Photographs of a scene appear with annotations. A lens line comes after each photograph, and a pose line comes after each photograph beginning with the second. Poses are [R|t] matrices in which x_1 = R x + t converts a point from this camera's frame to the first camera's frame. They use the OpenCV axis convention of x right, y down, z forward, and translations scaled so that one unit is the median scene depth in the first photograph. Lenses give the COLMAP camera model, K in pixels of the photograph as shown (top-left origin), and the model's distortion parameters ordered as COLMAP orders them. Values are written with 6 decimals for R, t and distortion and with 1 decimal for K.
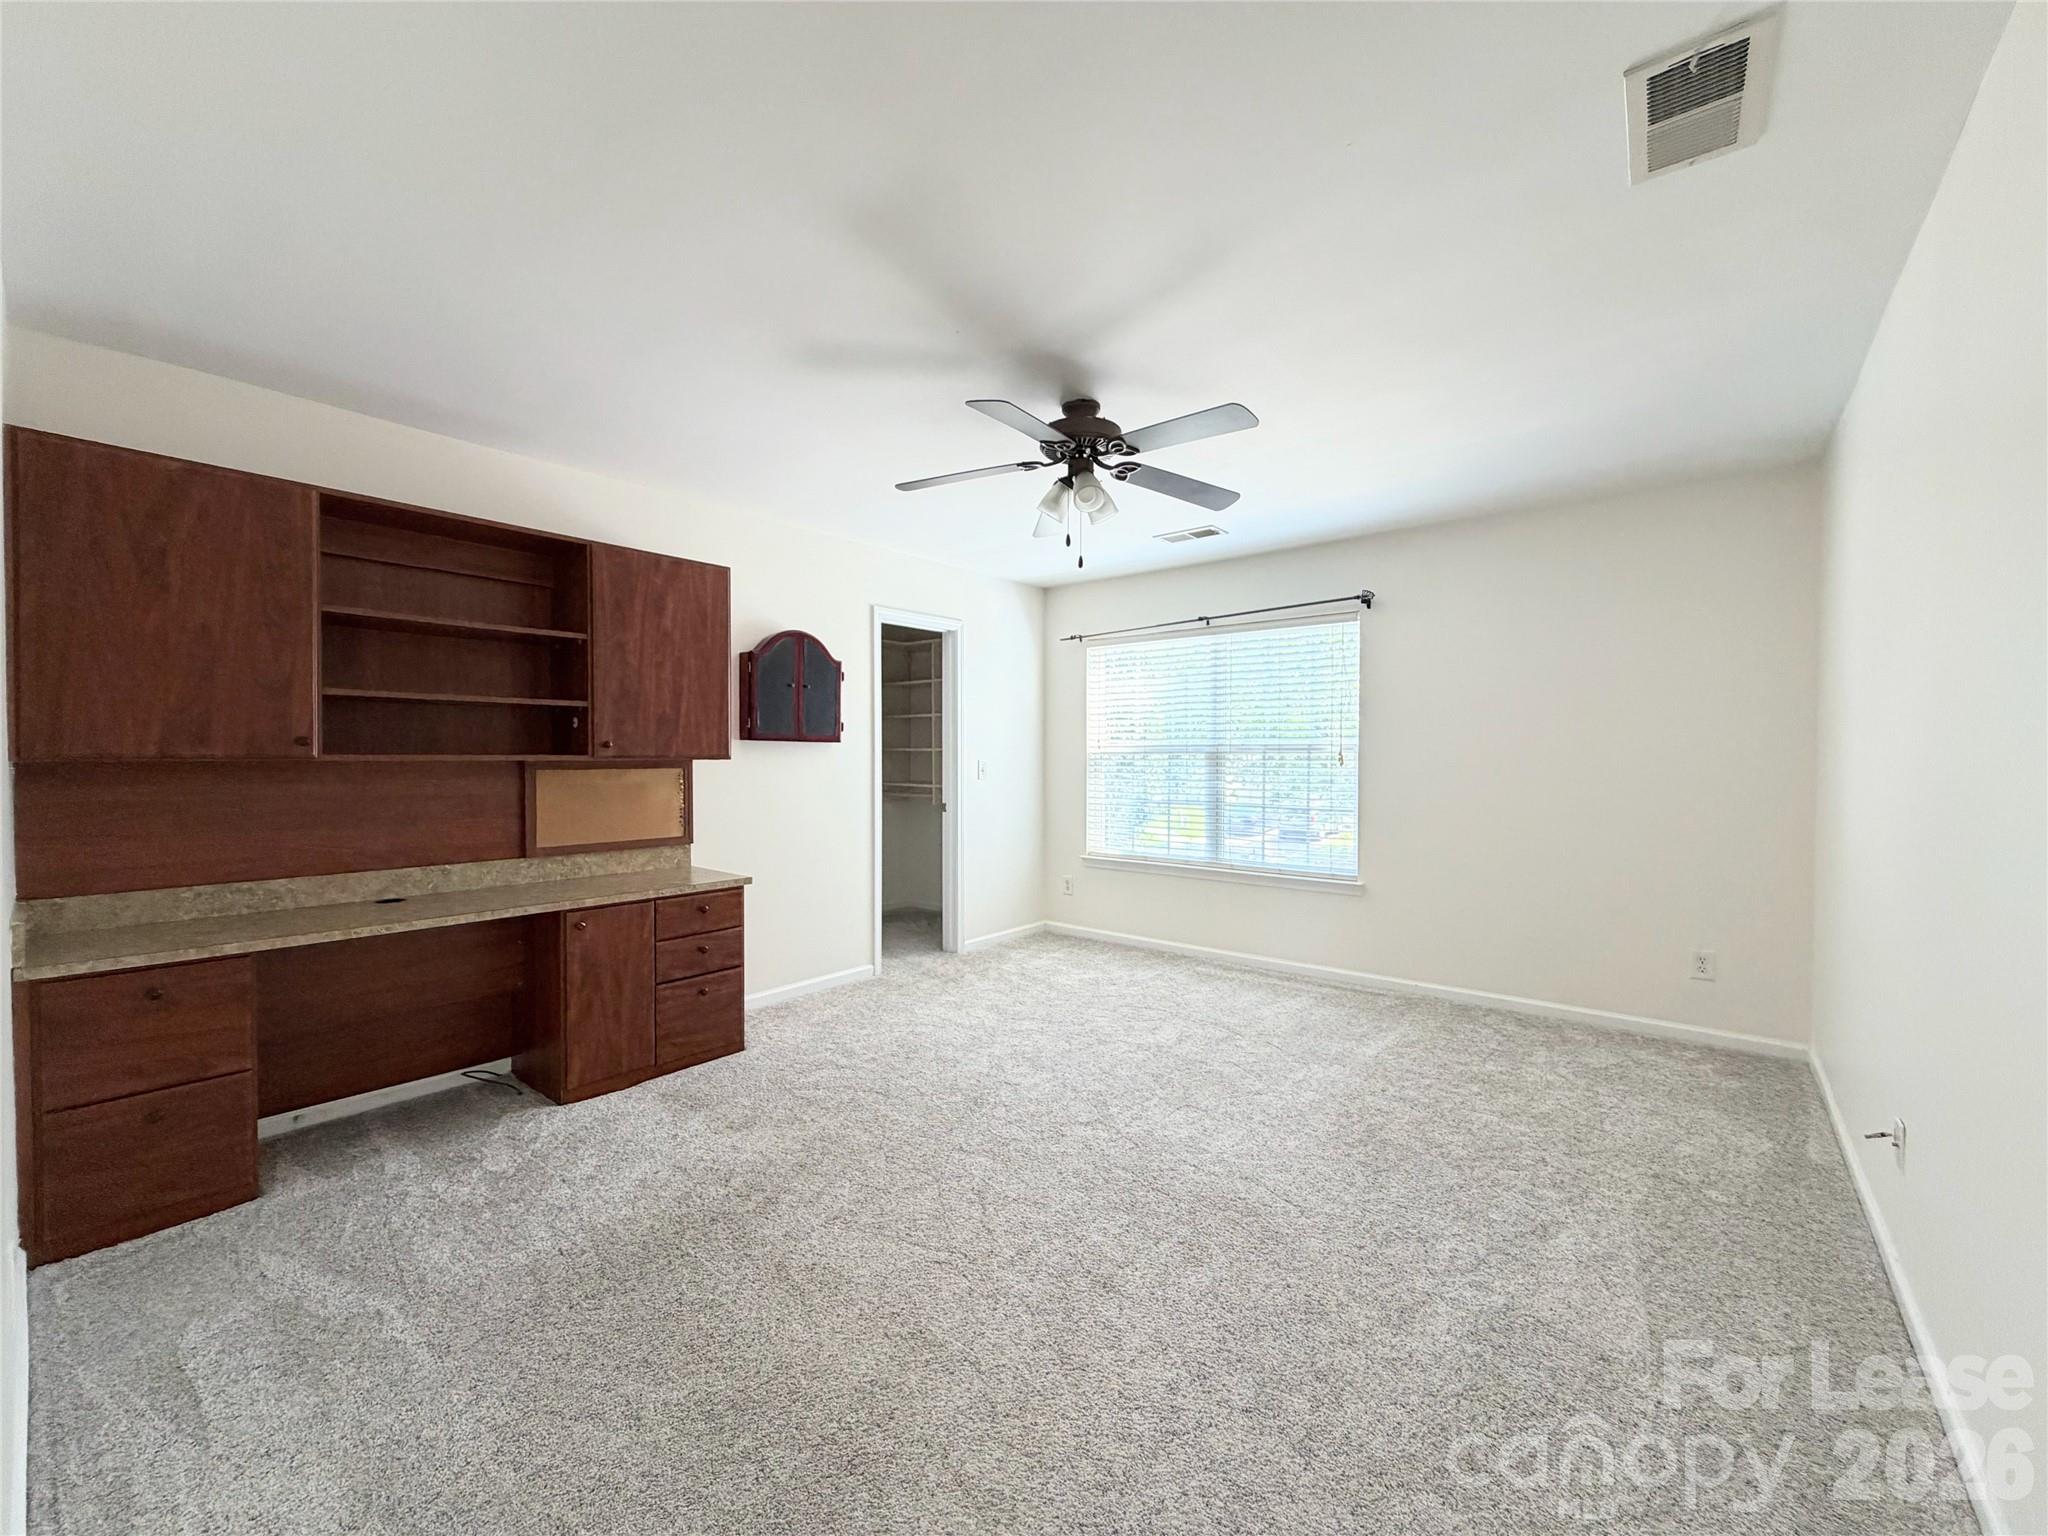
lens RADIAL K [[817.7, 0, 1024.3], [0, 817.7, 763.8], [0, 0, 1]] dist [0.001349, 0.000554]
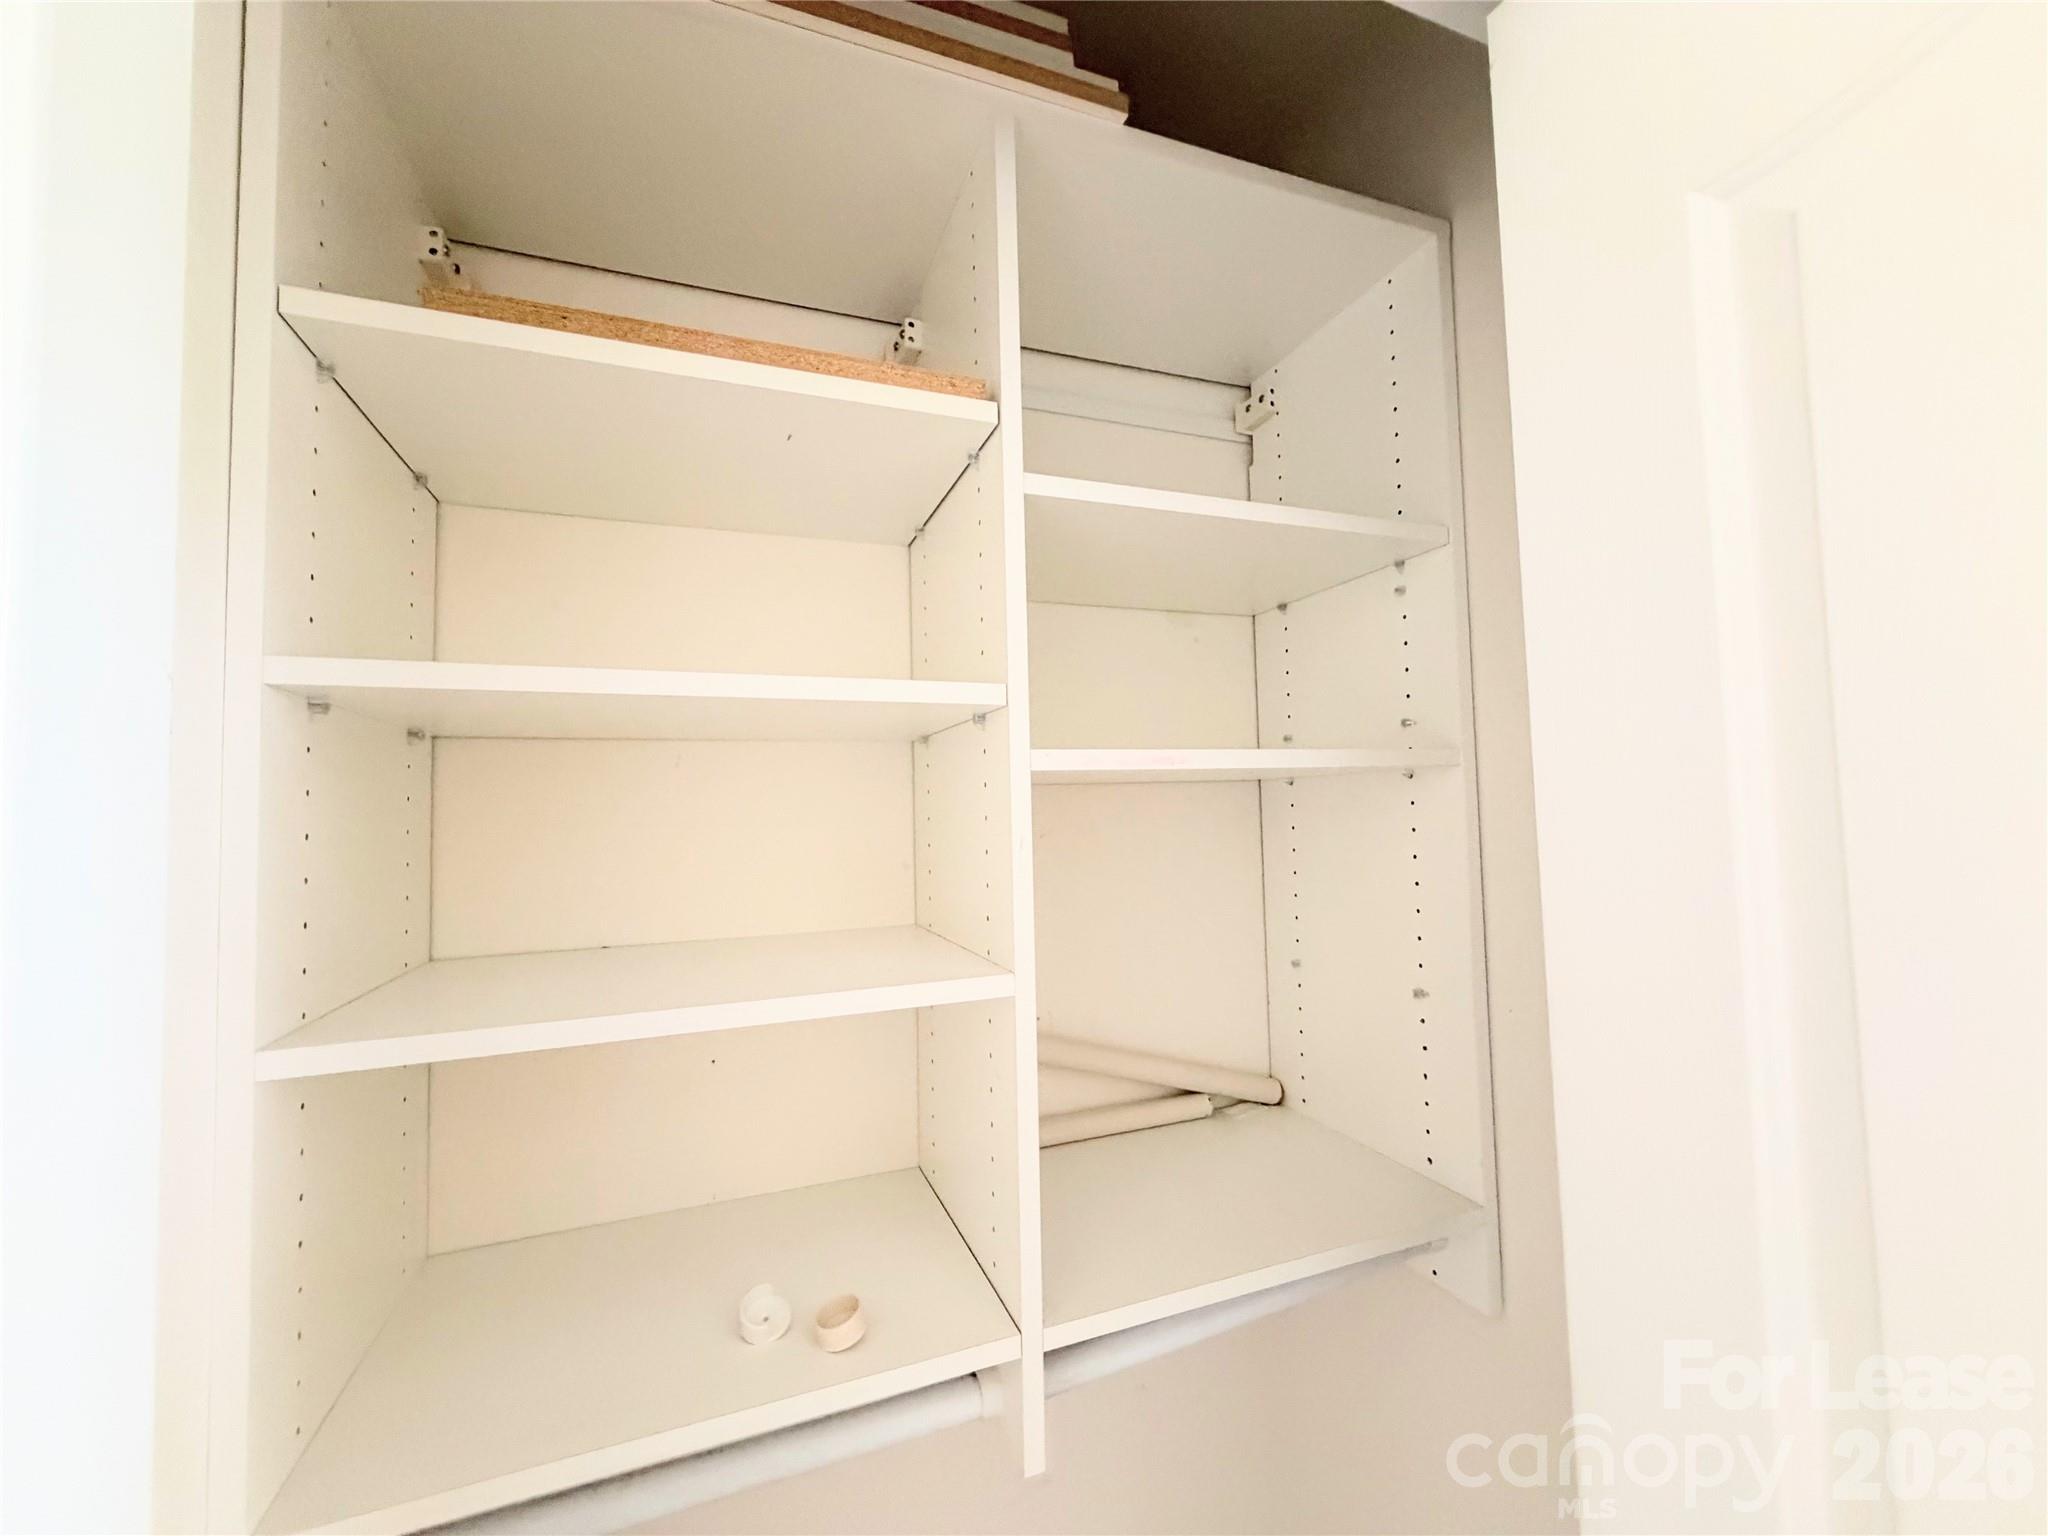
lens RADIAL K [[817.7, 0, 1022.5], [0, 817.7, 766.0], [0, 0, 1]] dist [0.001349, 0.000554]
pose [[0.867586, -0.048354, -0.494931, -0.699216], [0.023535, 0.998139, -0.056262, -0.069125], [0.496730, 0.037164, 0.867109, 0.718631]]
